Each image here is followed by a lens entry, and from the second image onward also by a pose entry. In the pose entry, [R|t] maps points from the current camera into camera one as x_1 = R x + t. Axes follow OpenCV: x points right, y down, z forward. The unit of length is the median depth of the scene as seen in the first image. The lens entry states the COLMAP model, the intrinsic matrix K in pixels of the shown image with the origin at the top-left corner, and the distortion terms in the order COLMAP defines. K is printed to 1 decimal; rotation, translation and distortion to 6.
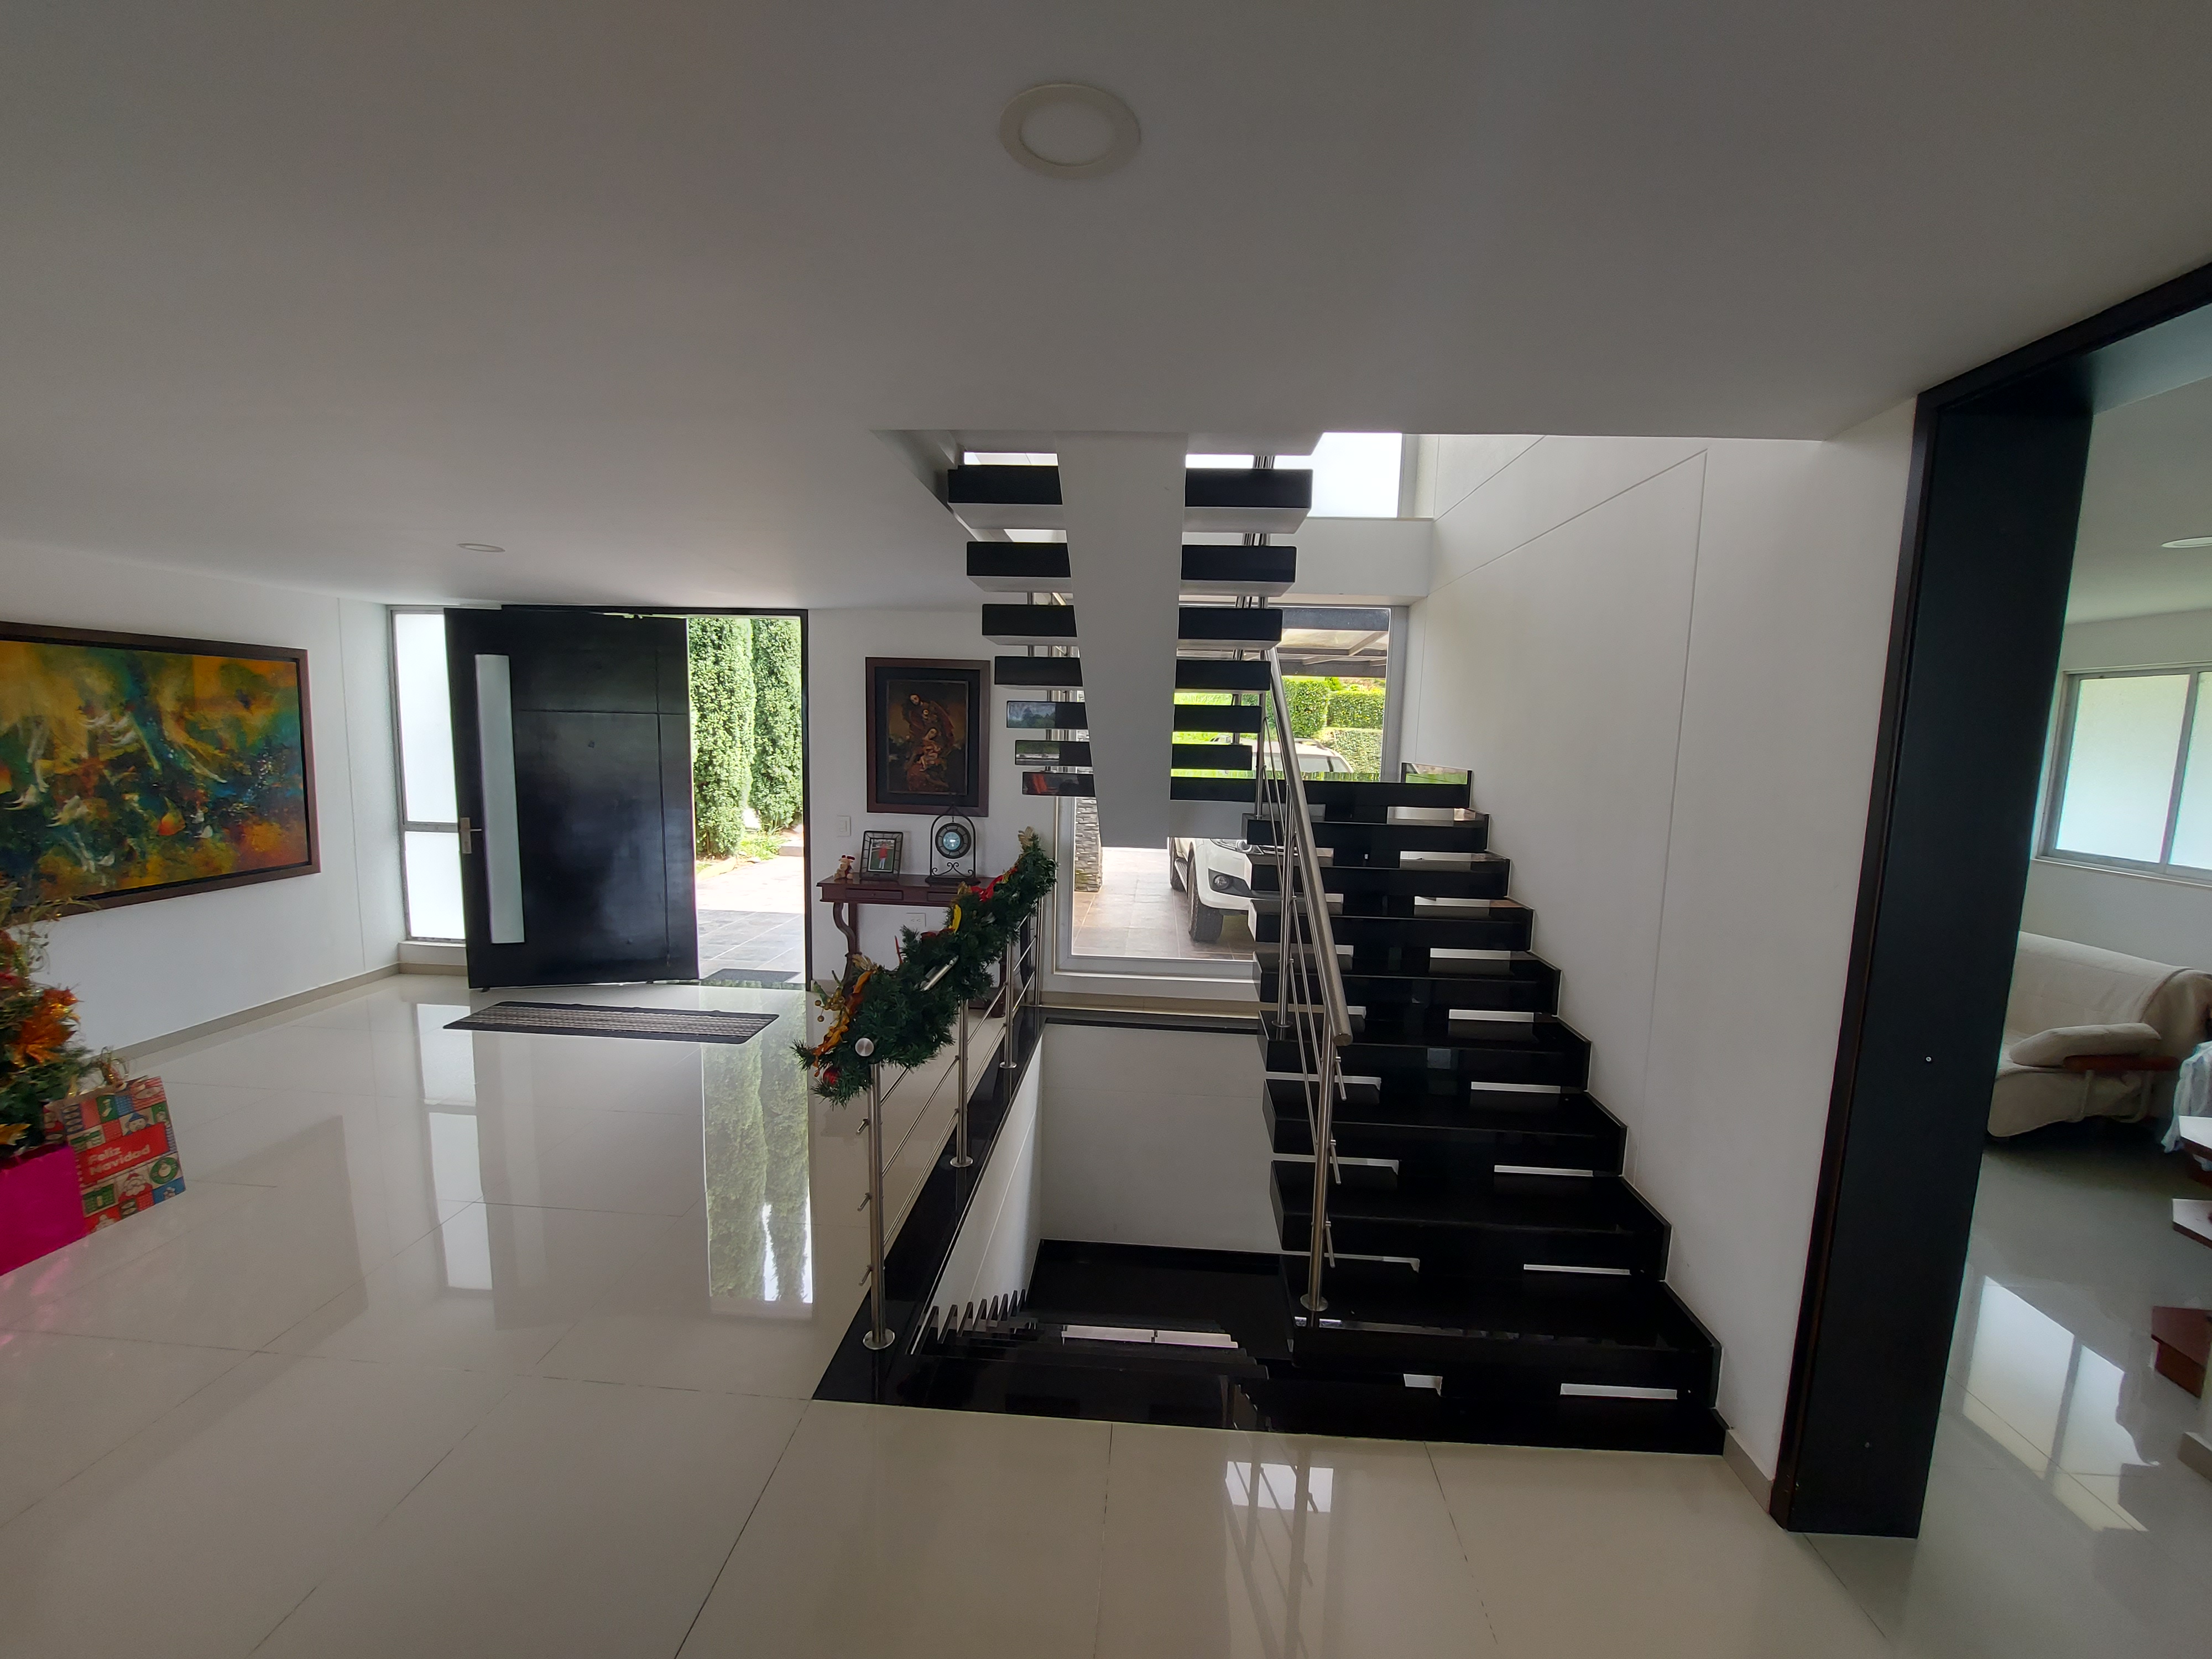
lens RADIAL K [[886.9, 0, 1106.0], [0, 886.9, 829.5], [0, 0, 1]] dist [-0.024873, 0.004545]
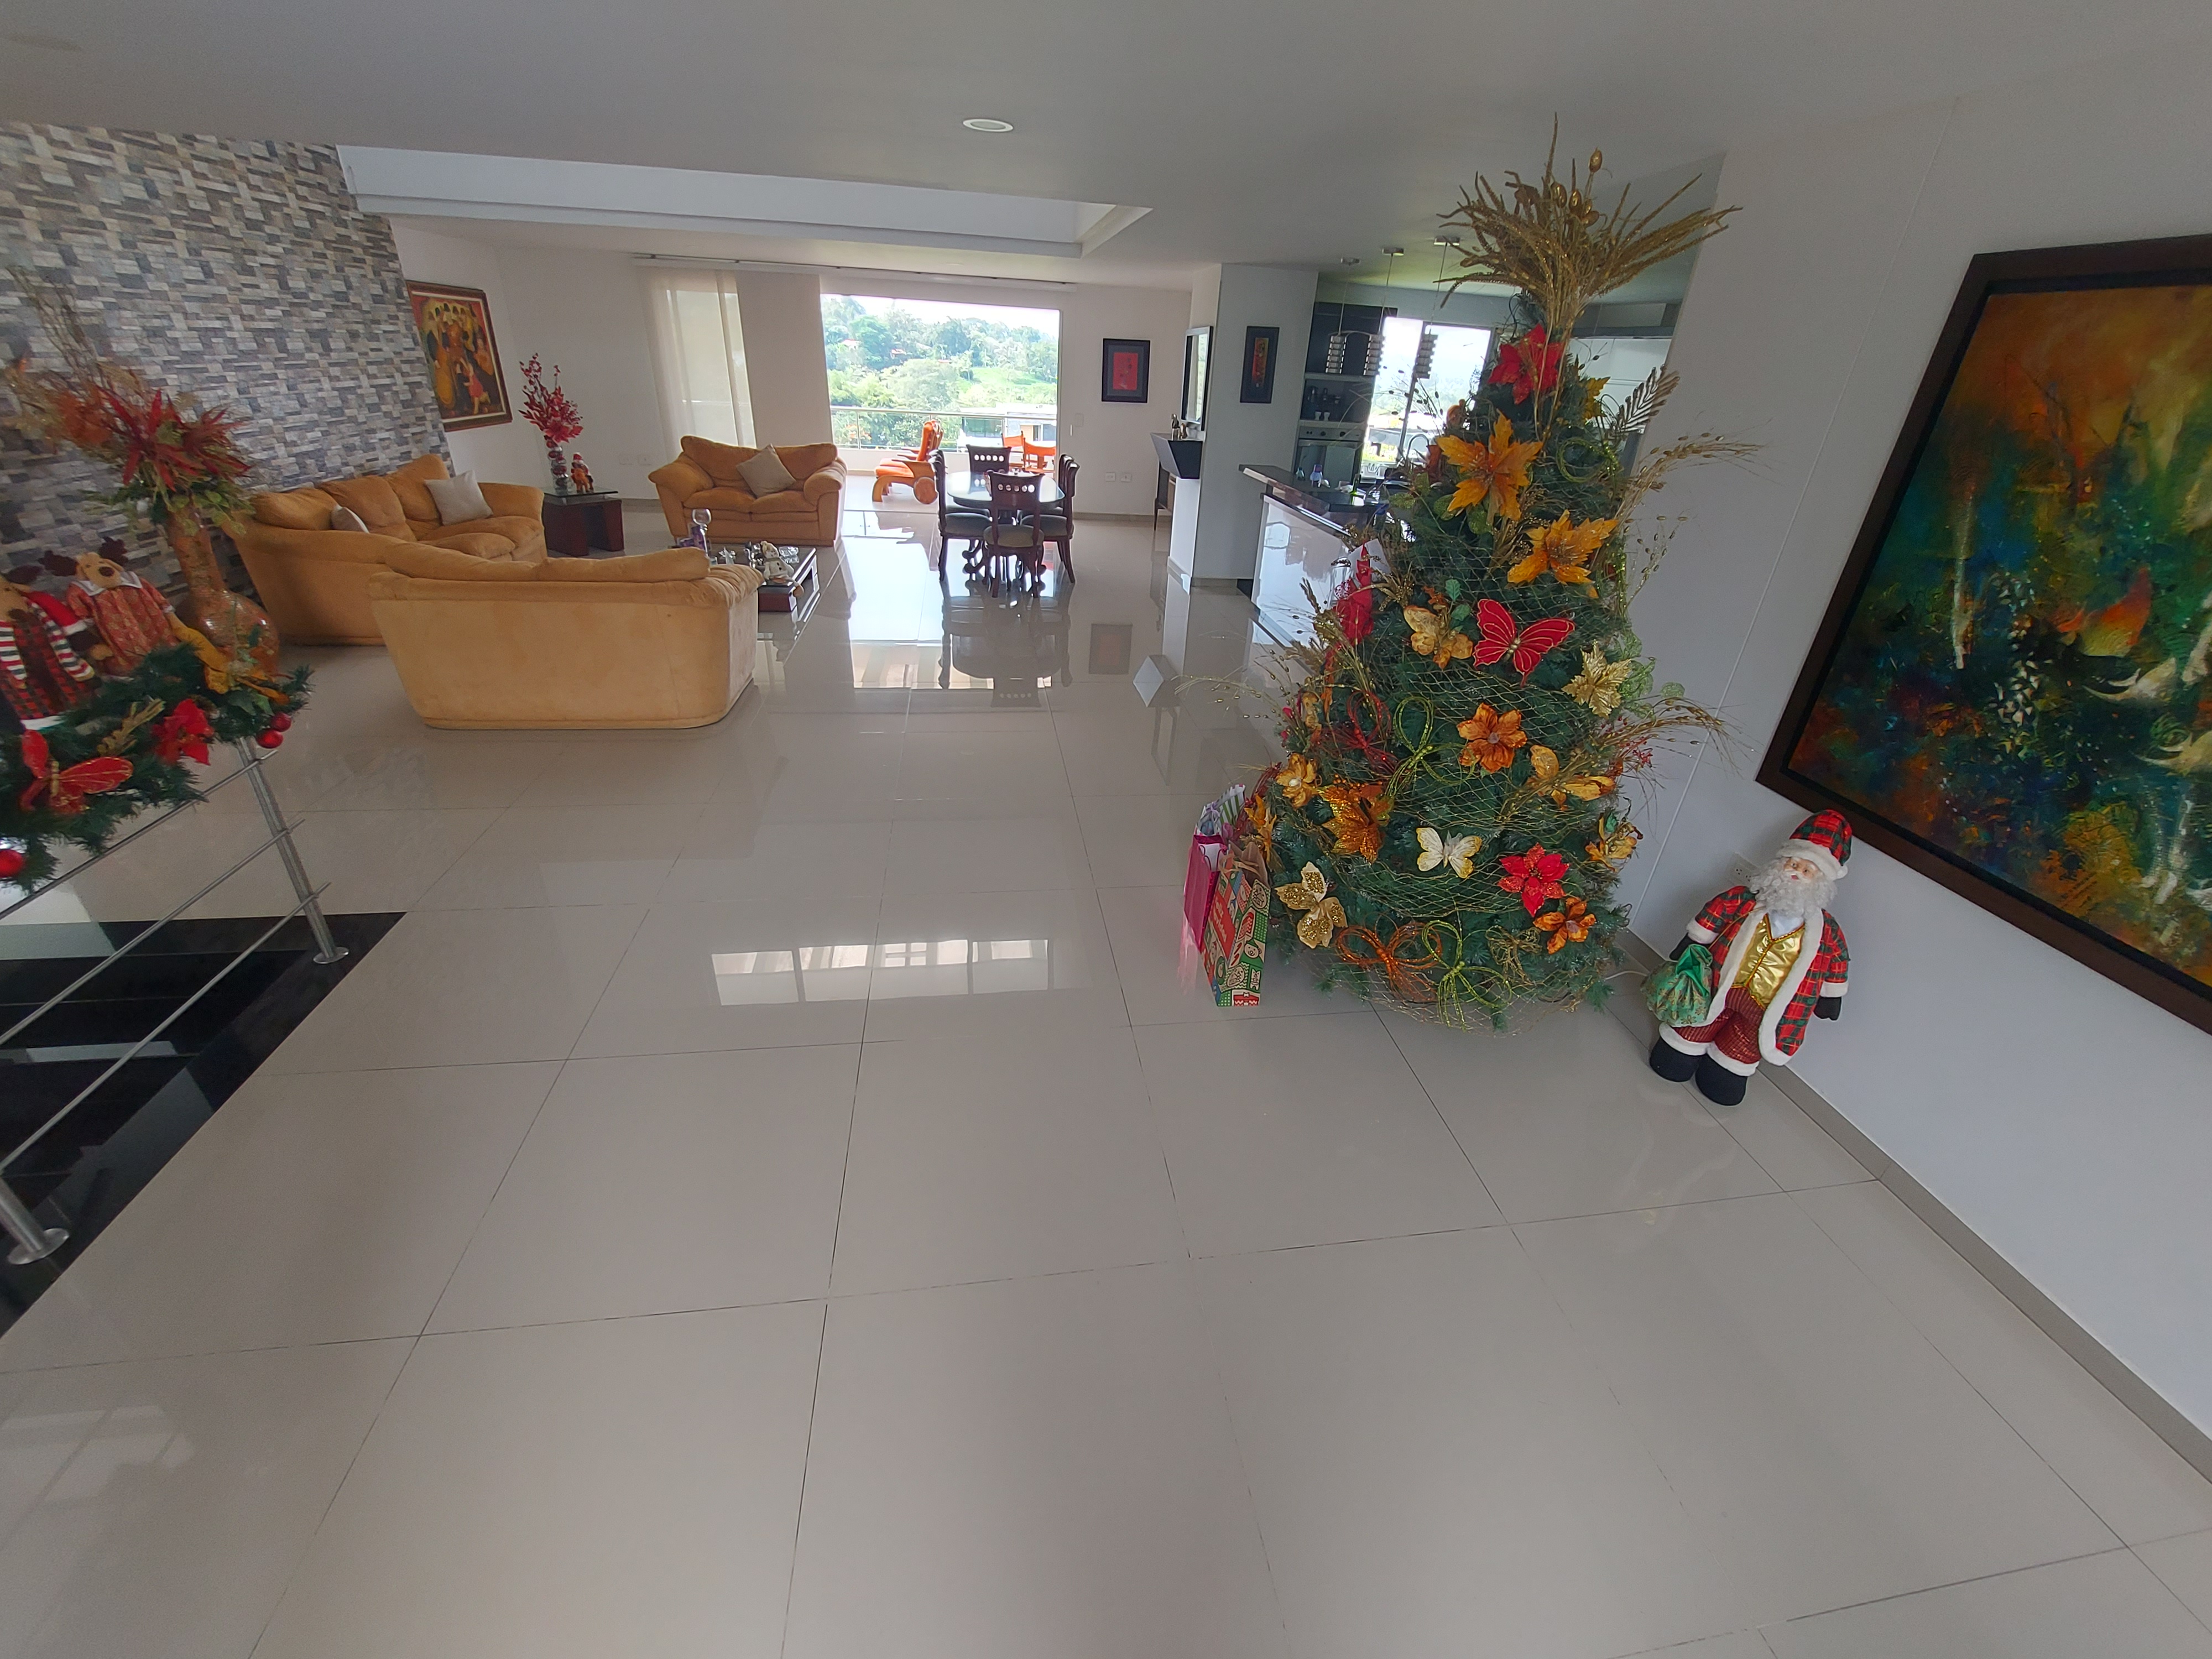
lens RADIAL K [[886.9, 0, 1106.0], [0, 886.9, 829.5], [0, 0, 1]] dist [-0.024873, 0.004545]
pose [[-0.975336, 0.029986, -0.218679, -0.443018], [-0.101663, 0.818358, 0.565645, -0.124460], [0.195919, 0.573926, -0.795126, 0.922155]]
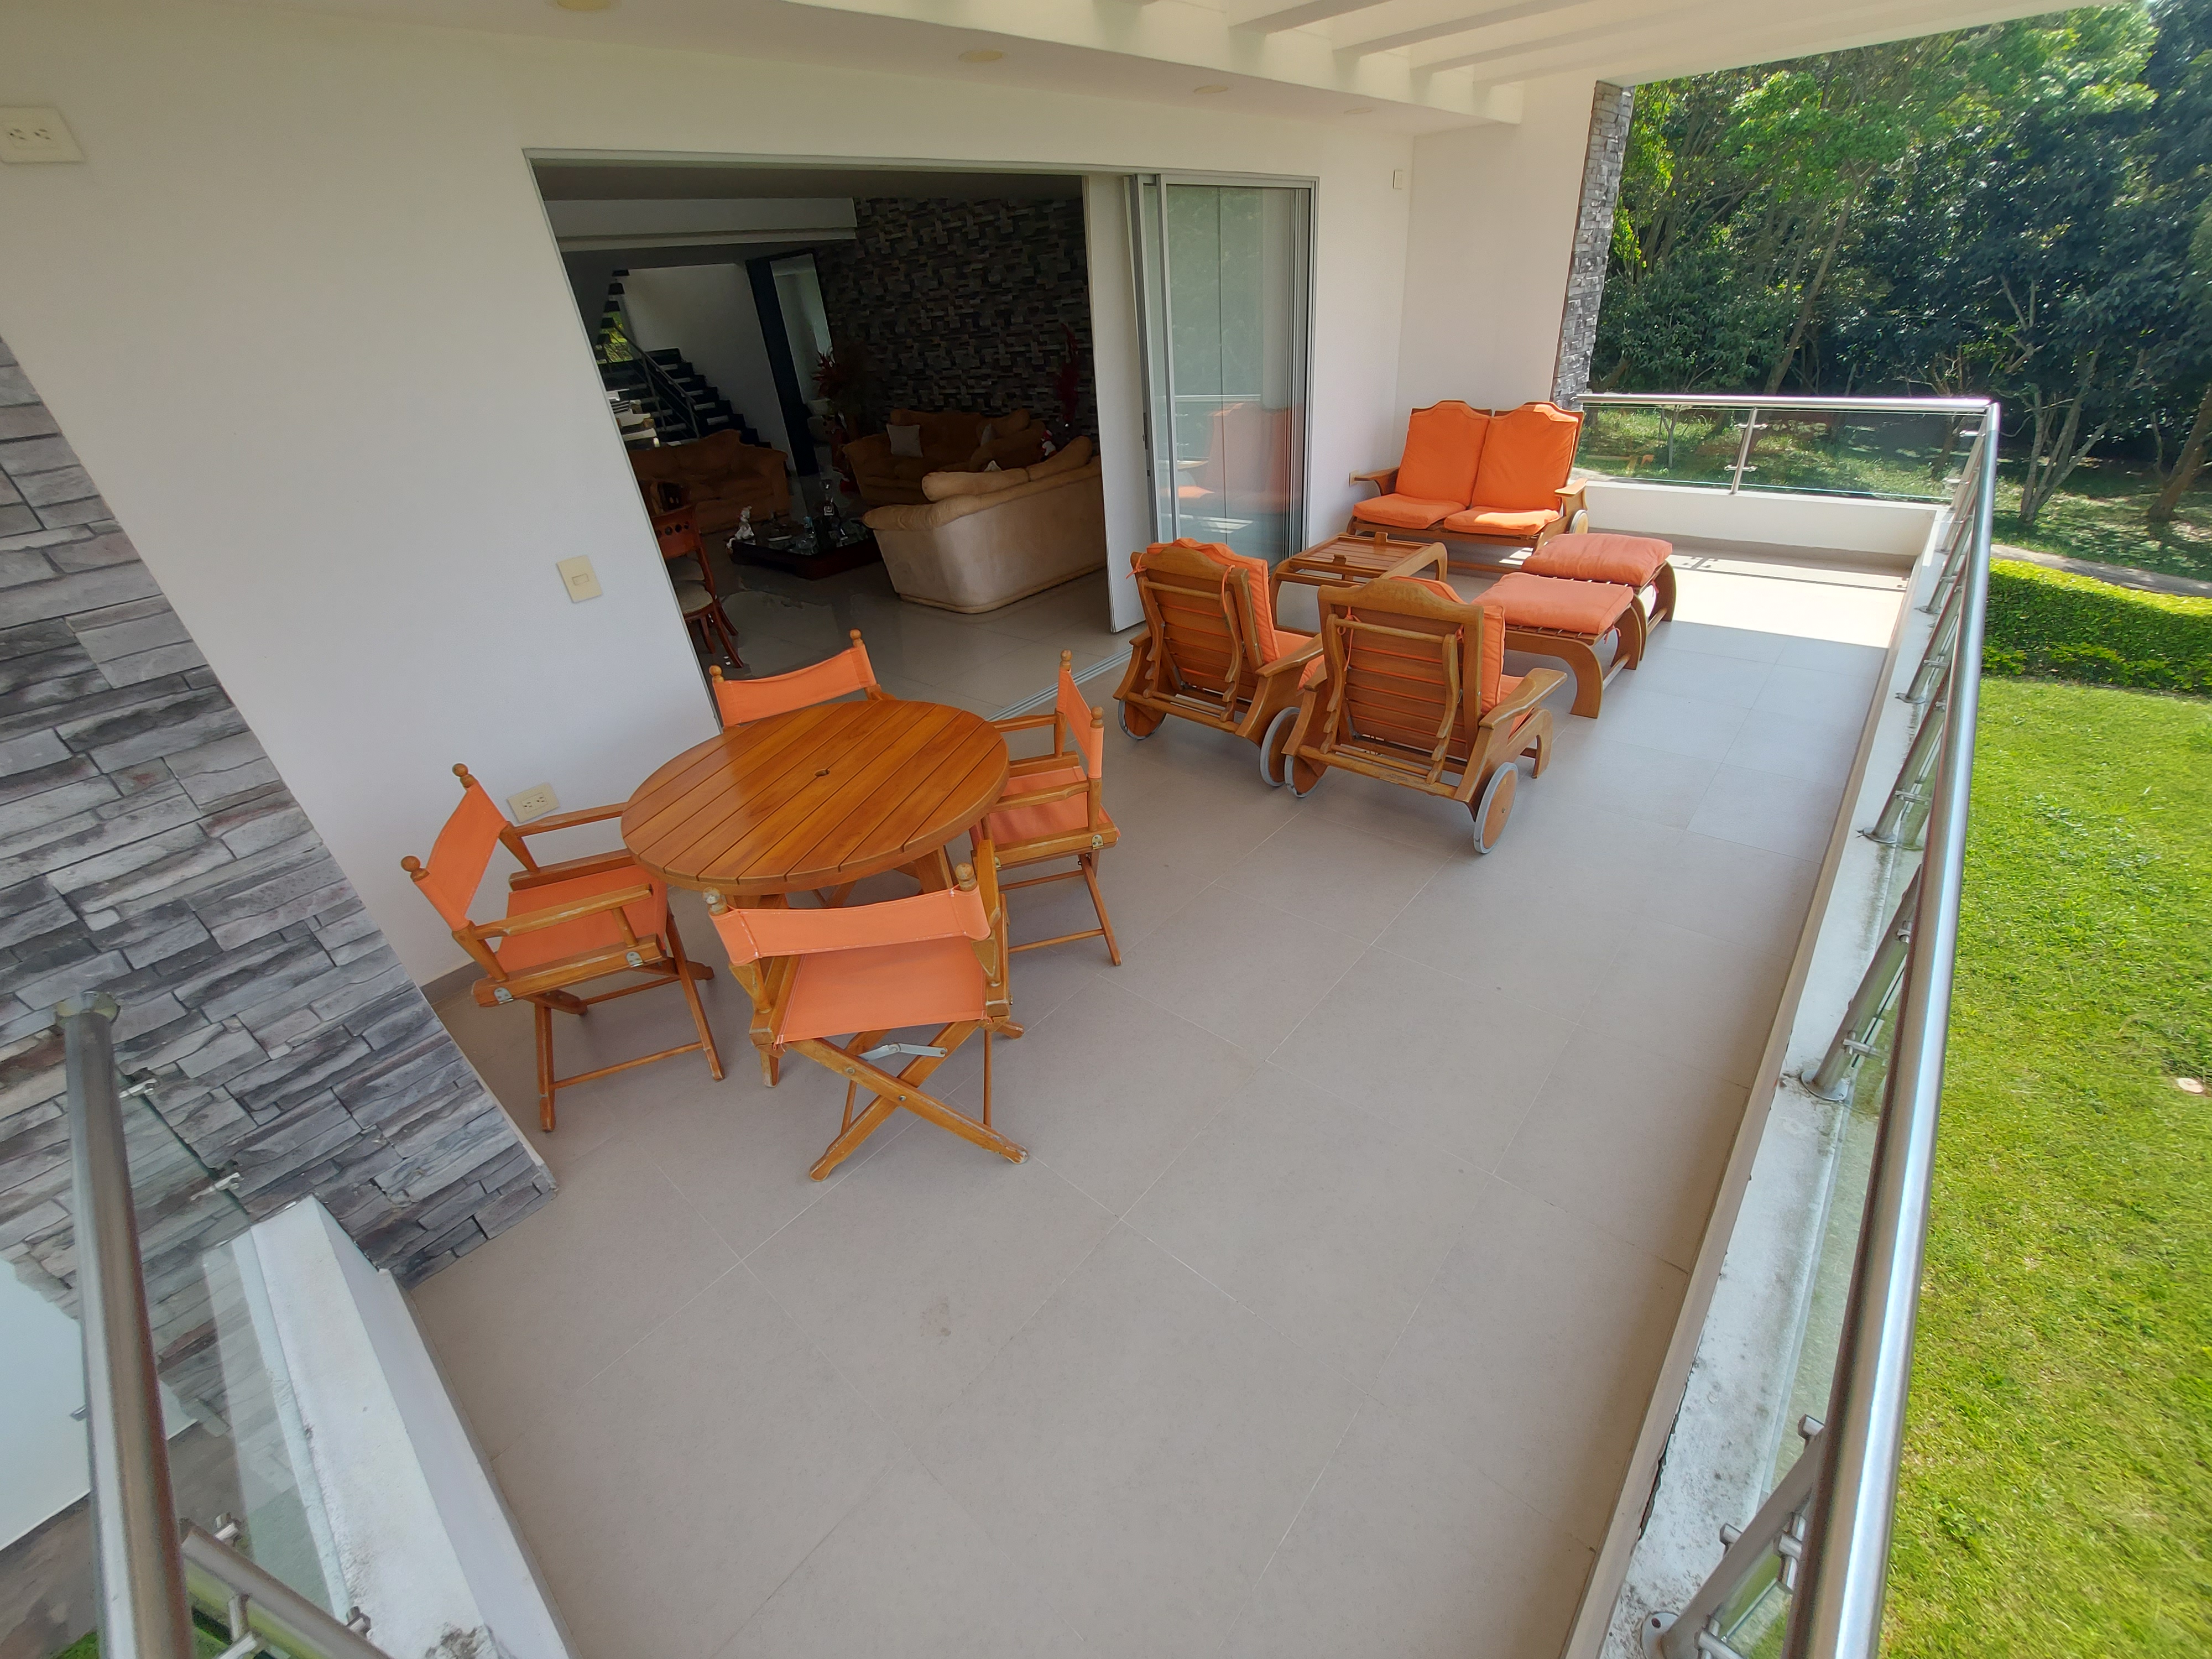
lens RADIAL K [[877.8, 0, 1111.6], [0, 877.8, 839.3], [0, 0, 1]] dist [-0.020634, -0.000100]
pose [[0.604132, -0.483109, 0.633743, -1.032175], [0.185751, 0.858741, 0.477556, 0.174633], [-0.774933, -0.170788, 0.608531, -1.675254]]
